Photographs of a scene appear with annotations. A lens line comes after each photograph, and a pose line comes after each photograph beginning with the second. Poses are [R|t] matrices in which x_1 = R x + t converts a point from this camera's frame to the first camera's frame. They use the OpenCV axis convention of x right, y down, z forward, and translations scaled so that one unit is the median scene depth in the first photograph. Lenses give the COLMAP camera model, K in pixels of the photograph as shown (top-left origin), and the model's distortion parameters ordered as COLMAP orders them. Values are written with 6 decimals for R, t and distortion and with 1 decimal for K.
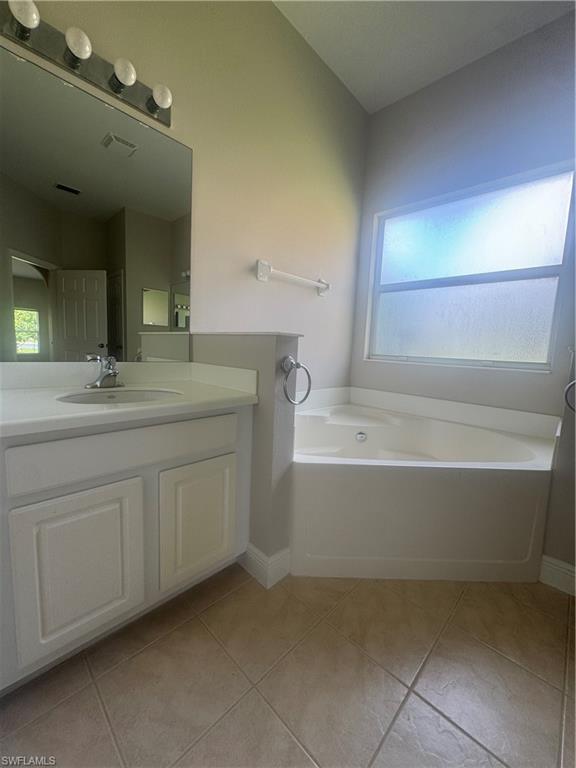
lens RADIAL K [[311.3, 0, 288.0], [0, 311.3, 384.0], [0, 0, 1]] dist [-0.000012, 0.000025]
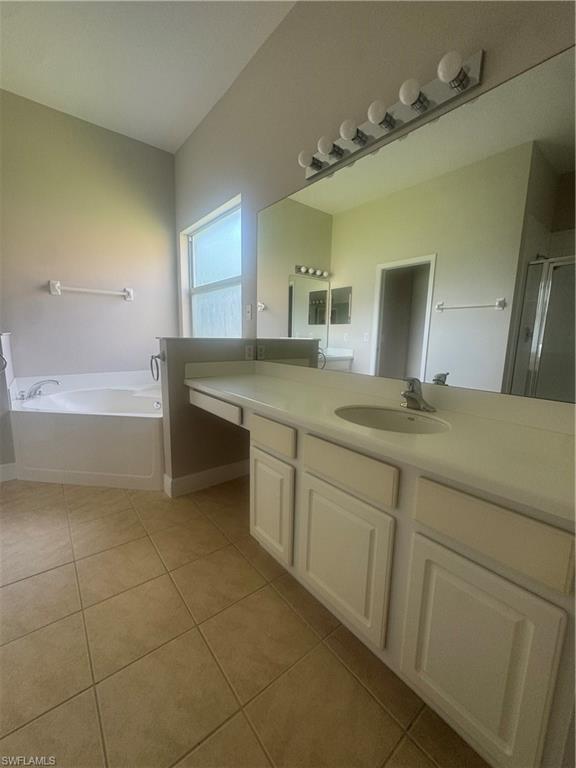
lens RADIAL K [[311.3, 0, 288.0], [0, 311.3, 384.0], [0, 0, 1]] dist [-0.000012, 0.000025]
pose [[0.991772, -0.001902, -0.127999, 1.199676], [0.005232, 0.999656, 0.025683, 0.056584], [0.127906, -0.026142, 0.991442, -0.324155]]
